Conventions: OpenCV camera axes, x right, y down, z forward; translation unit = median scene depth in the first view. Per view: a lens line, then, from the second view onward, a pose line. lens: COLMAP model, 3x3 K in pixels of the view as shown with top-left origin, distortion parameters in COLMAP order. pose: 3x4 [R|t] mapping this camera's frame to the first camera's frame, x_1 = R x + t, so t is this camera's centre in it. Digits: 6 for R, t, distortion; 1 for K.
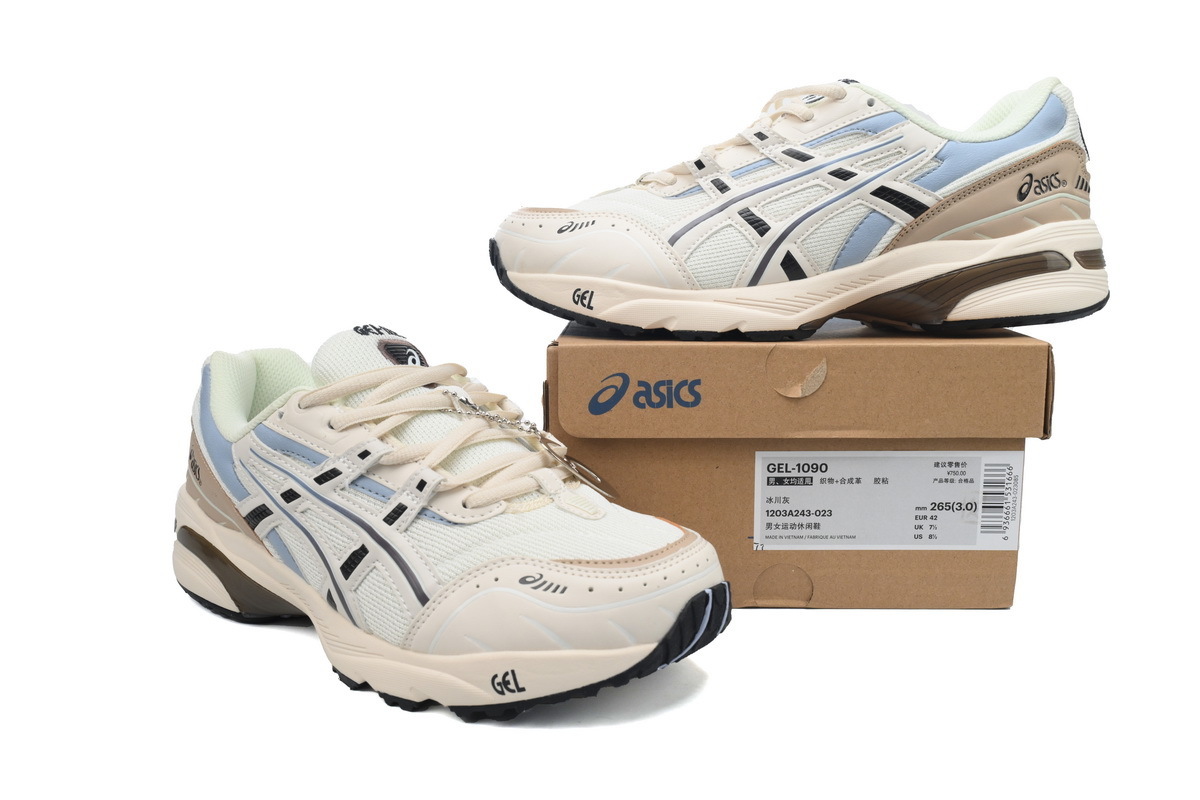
lens RADIAL K [[1035.3, 0, 600.3], [0, 1035.3, 399.3], [0, 0, 1]] dist [-0.007915, -0.020640]
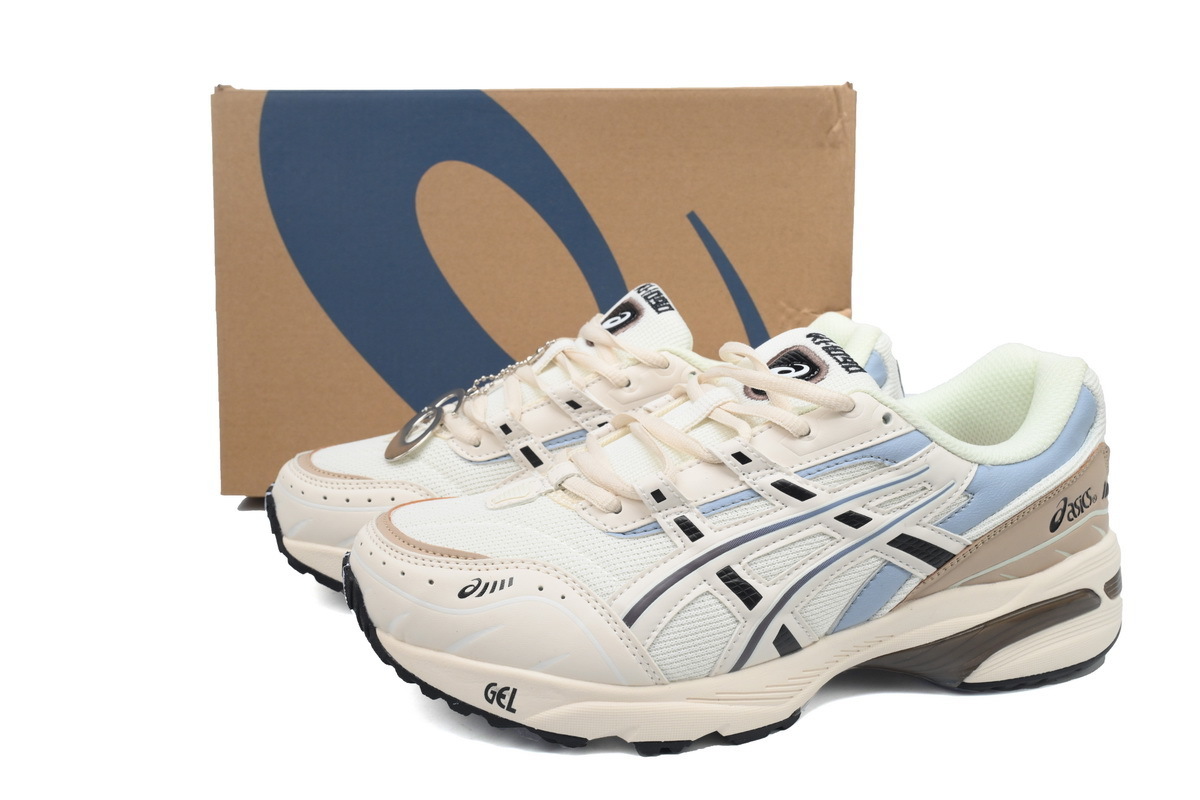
lens RADIAL K [[1035.3, 0, 599.9], [0, 1035.3, 395.4], [0, 0, 1]] dist [-0.007915, -0.020640]
pose [[0.970550, -0.023710, 0.239731, -0.115893], [0.007472, 0.997629, 0.068419, -0.352766], [-0.240785, -0.064613, 0.968425, 0.325964]]
